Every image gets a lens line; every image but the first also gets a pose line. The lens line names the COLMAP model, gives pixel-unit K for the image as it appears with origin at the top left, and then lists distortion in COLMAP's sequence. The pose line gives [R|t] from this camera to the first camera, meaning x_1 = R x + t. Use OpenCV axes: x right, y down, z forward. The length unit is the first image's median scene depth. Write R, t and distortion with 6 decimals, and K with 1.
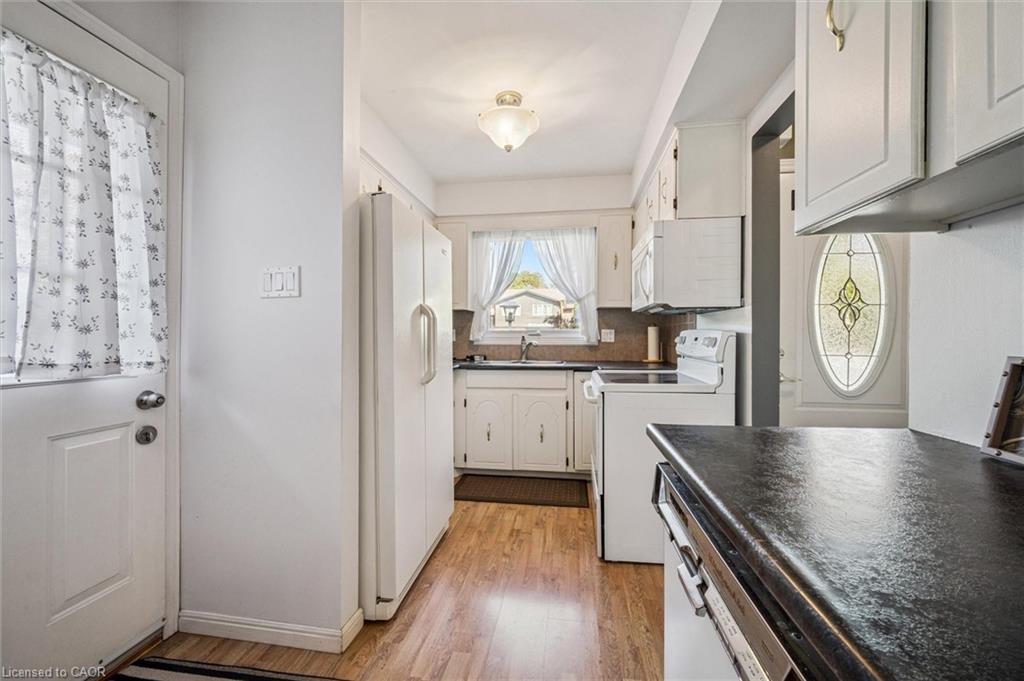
lens RADIAL K [[412.6, 0, 506.7], [0, 412.6, 326.5], [0, 0, 1]] dist [-0.001157, 0.000269]
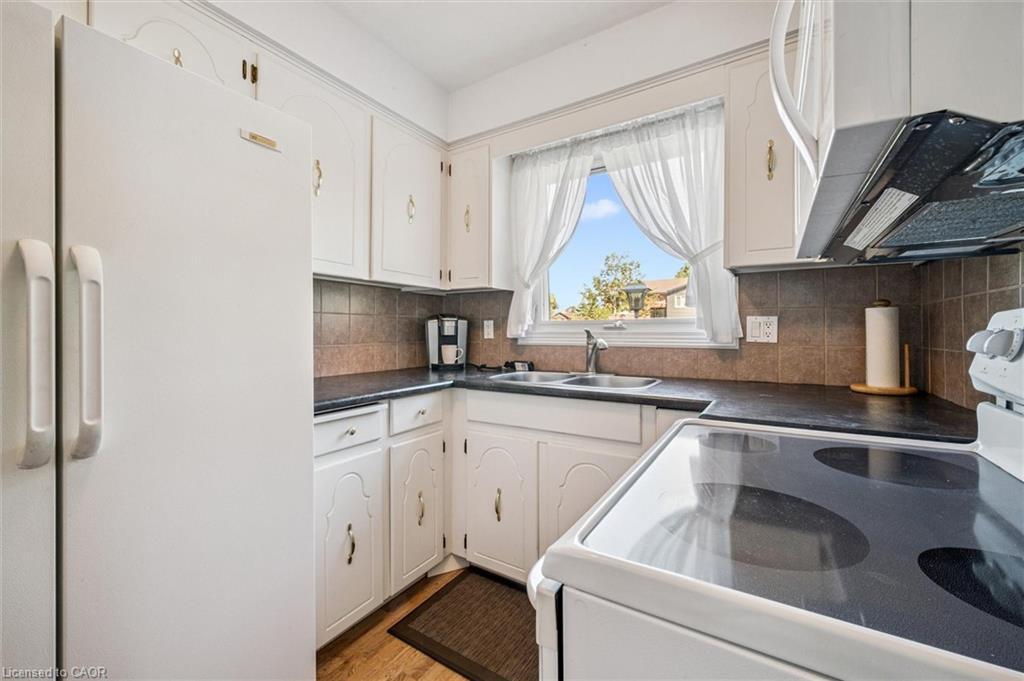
lens RADIAL K [[412.6, 0, 506.7], [0, 412.6, 326.5], [0, 0, 1]] dist [-0.001157, 0.000269]
pose [[0.916343, -0.006566, -0.400340, 0.166895], [0.012125, 0.999862, 0.011355, 0.010108], [0.400210, -0.015260, 0.916296, 0.445891]]
